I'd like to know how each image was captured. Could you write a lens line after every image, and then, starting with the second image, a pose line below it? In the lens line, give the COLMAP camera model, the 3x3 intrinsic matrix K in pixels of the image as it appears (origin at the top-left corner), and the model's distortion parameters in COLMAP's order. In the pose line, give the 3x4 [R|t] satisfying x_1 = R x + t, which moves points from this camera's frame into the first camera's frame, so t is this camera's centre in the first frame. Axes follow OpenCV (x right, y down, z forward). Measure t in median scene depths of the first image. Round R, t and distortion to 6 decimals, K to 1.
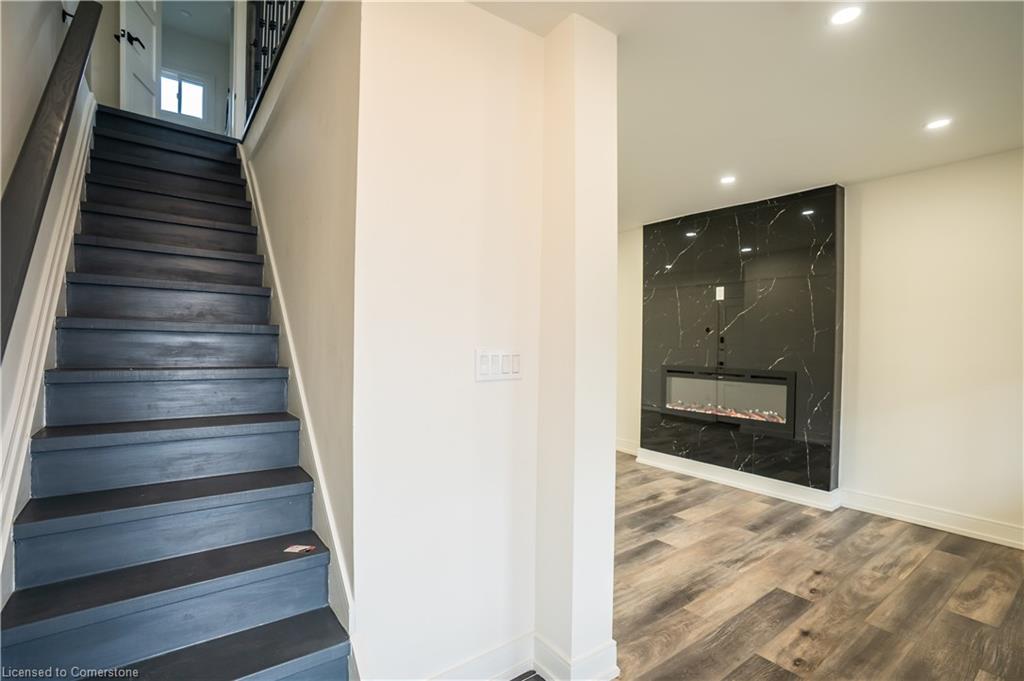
lens RADIAL K [[479.3, 0, 521.3], [0, 479.3, 343.5], [0, 0, 1]] dist [-0.044058, 0.020189]
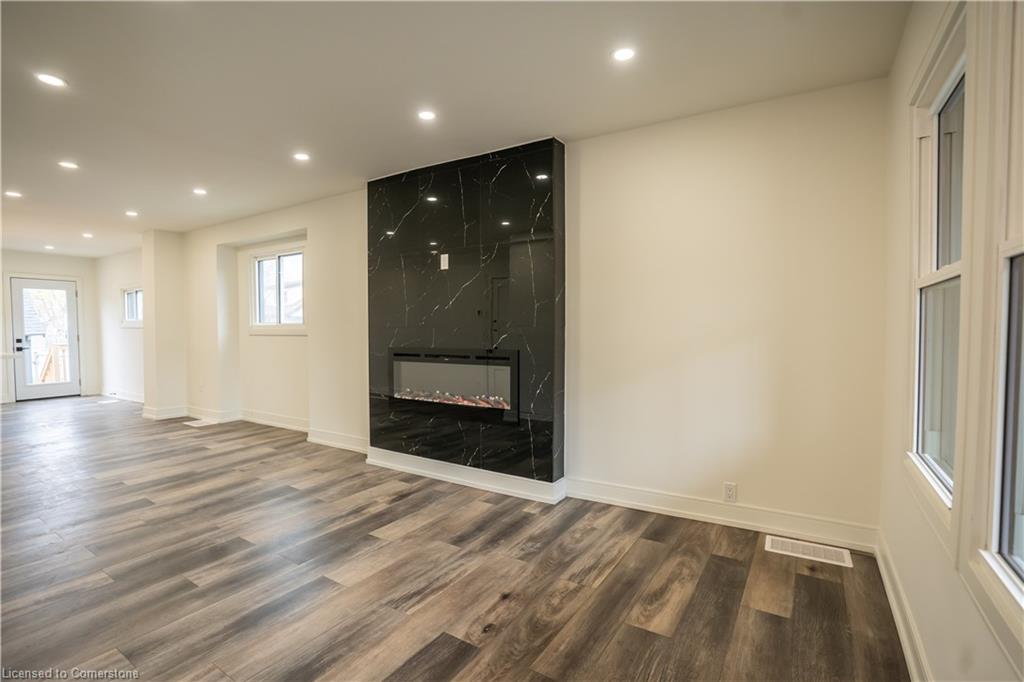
lens RADIAL K [[479.3, 0, 505.4], [0, 479.3, 338.7], [0, 0, 1]] dist [-0.044058, 0.020189]
pose [[0.940828, -0.015956, 0.338508, 0.273287], [0.011628, 0.999823, 0.014812, 0.025828], [-0.338684, -0.009999, 0.940847, 0.180649]]
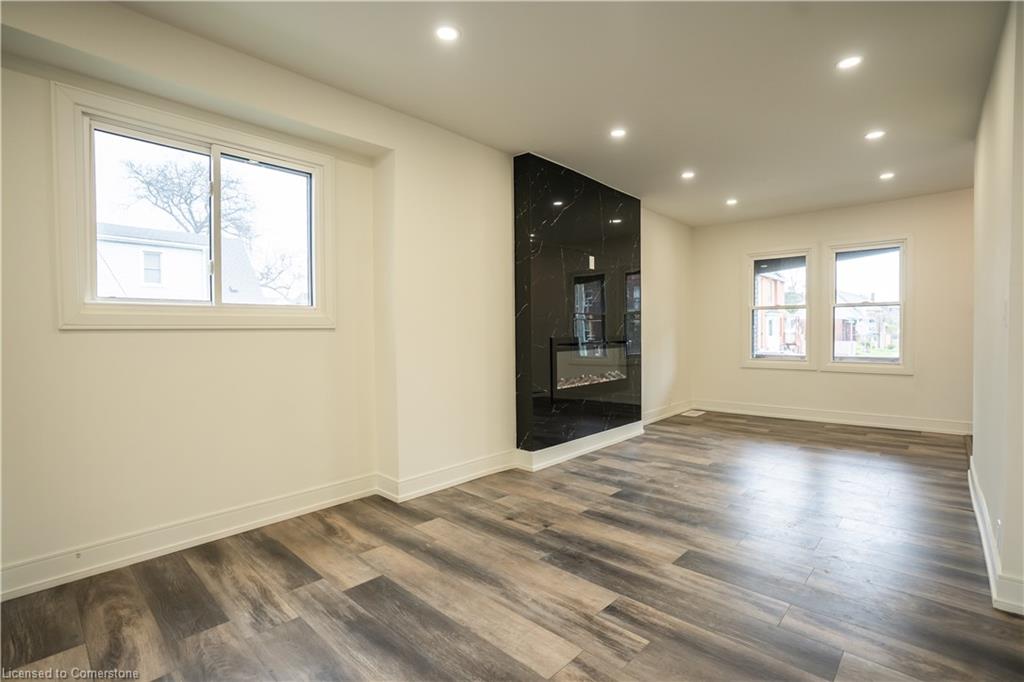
lens RADIAL K [[479.3, 0, 520.5], [0, 479.3, 339.3], [0, 0, 1]] dist [-0.044058, 0.020189]
pose [[-0.183482, -0.031255, 0.982526, -0.686681], [0.008492, 0.999407, 0.033378, 0.023839], [-0.982986, 0.014468, -0.183107, 1.643560]]
